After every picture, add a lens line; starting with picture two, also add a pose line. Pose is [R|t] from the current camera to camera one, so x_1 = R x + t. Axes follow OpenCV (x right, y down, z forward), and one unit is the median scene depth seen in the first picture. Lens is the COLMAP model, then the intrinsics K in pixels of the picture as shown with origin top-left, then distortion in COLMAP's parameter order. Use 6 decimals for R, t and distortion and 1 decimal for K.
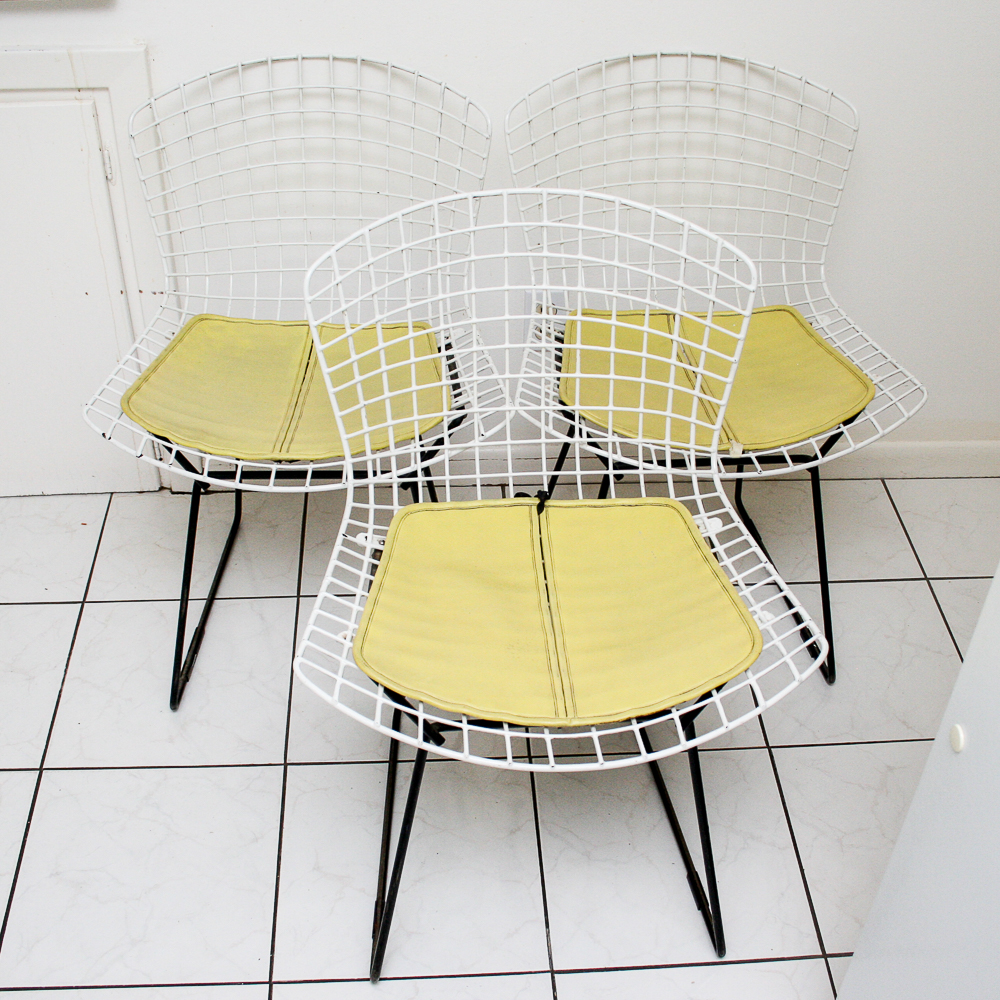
lens RADIAL K [[1333.0, 0, 500.0], [0, 1333.0, 500.0], [0, 0, 1]] dist [-0.152573, 0.145855]
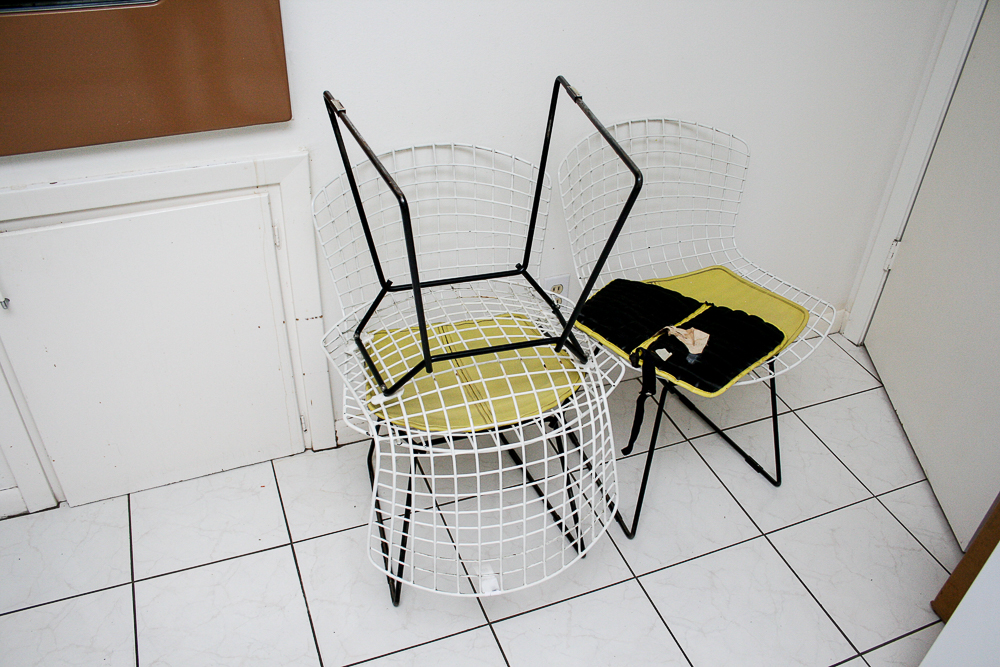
lens RADIAL K [[829.2, 0, 500.0], [0, 829.2, 333.5], [0, 0, 1]] dist [-0.153488, 0.130198]
pose [[0.950936, -0.167302, 0.260250, -0.362315], [0.177350, 0.984027, -0.015443, -0.110827], [-0.253509, 0.060841, 0.965418, 0.108504]]
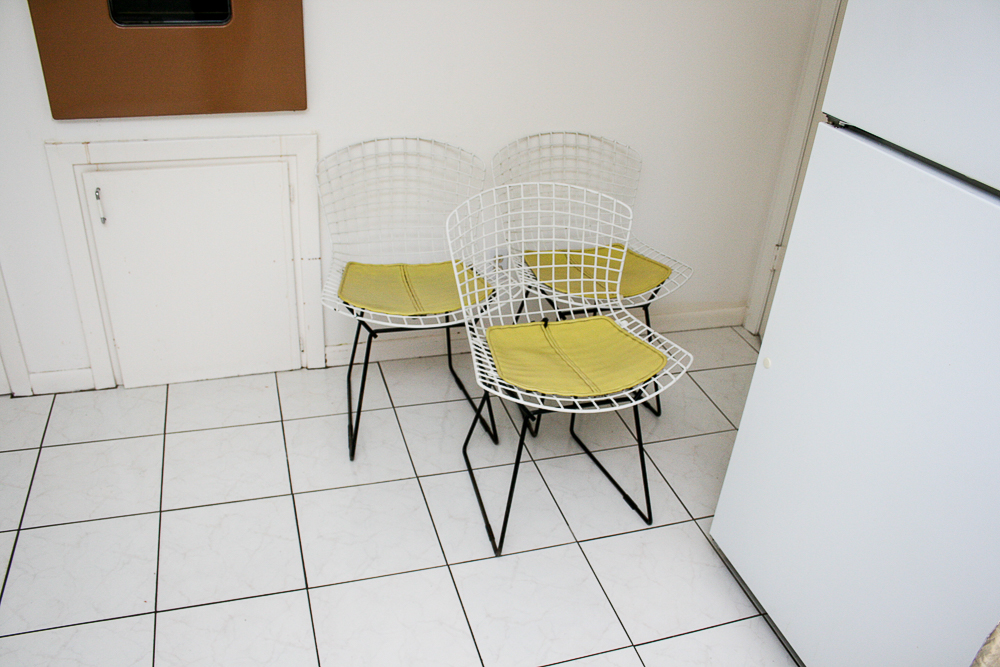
lens RADIAL K [[829.2, 0, 500.0], [0, 829.2, 333.5], [0, 0, 1]] dist [-0.153488, 0.130198]
pose [[0.970704, -0.081171, 0.226153, -0.331167], [0.113538, 0.984457, -0.133993, 0.182035], [-0.211762, 0.155744, 0.964832, -0.282236]]
